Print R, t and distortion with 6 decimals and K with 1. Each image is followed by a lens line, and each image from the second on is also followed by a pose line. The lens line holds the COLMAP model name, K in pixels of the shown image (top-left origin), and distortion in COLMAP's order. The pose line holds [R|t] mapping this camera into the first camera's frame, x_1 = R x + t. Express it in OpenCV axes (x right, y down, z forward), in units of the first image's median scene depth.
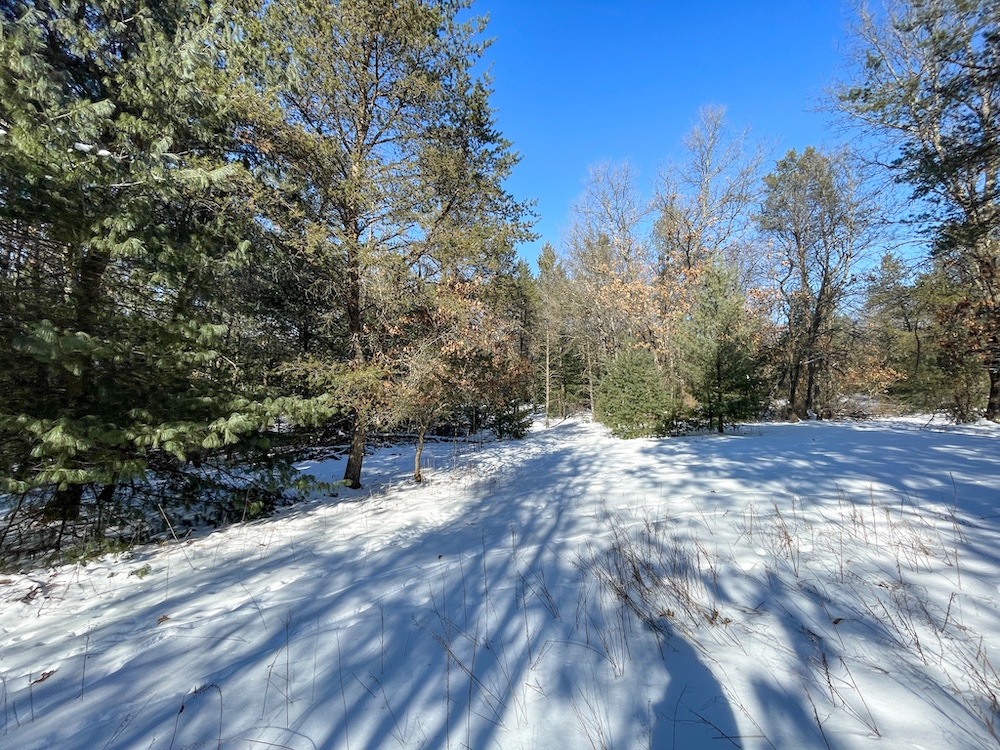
lens RADIAL K [[403.4, 0, 499.4], [0, 403.4, 373.9], [0, 0, 1]] dist [-0.002114, -0.000156]
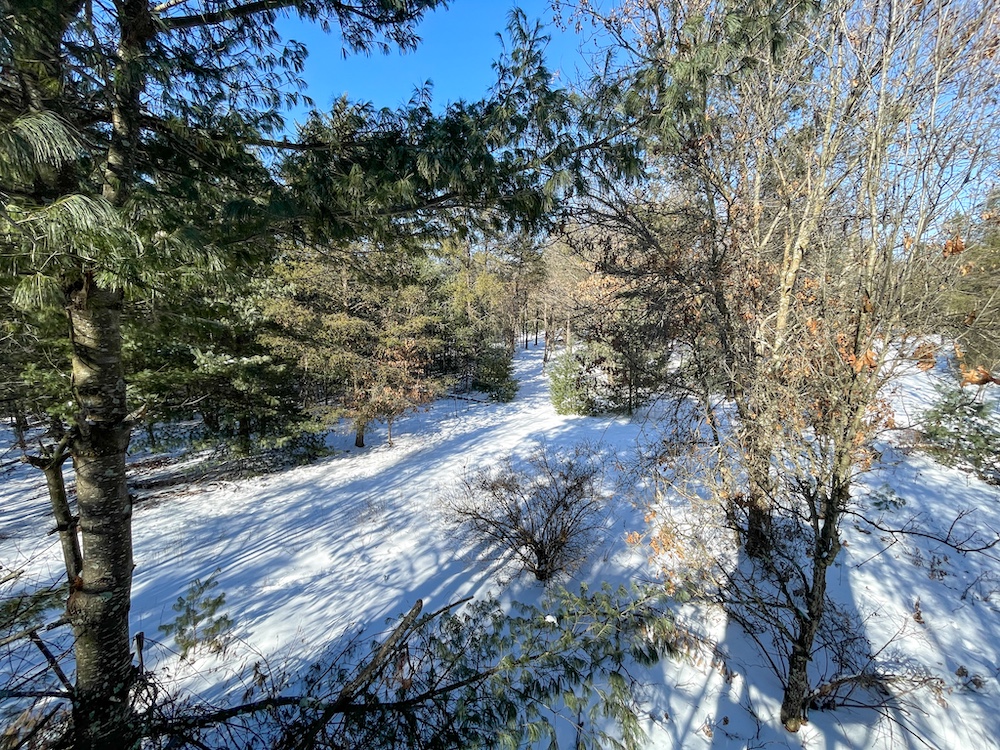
lens RADIAL K [[403.4, 0, 499.3], [0, 403.4, 375.1], [0, 0, 1]] dist [-0.002114, -0.000156]
pose [[0.965712, 0.041940, -0.256207, 1.780669], [0.015019, 0.976188, 0.216406, -1.078170], [0.259182, -0.212833, 0.942086, -1.394209]]
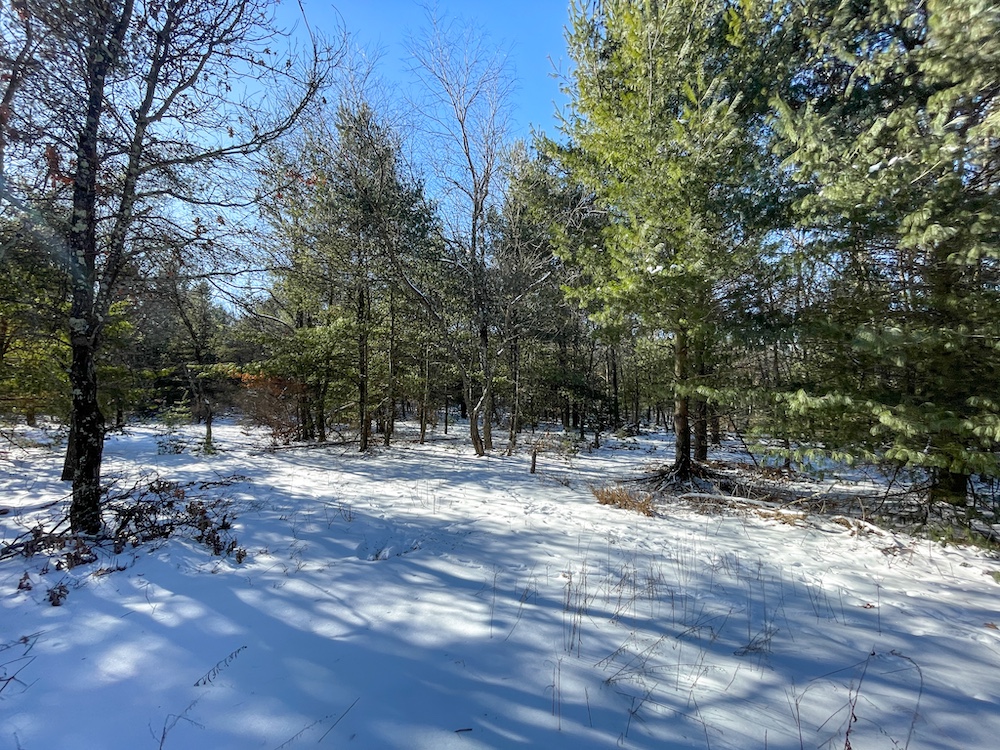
lens RADIAL K [[403.4, 0, 498.9], [0, 403.4, 376.7], [0, 0, 1]] dist [-0.002114, -0.000156]
pose [[-0.150463, -0.035788, -0.987968, 0.217134], [0.075365, 0.996021, -0.047557, 0.001234], [0.985739, -0.081614, -0.147168, 0.062009]]
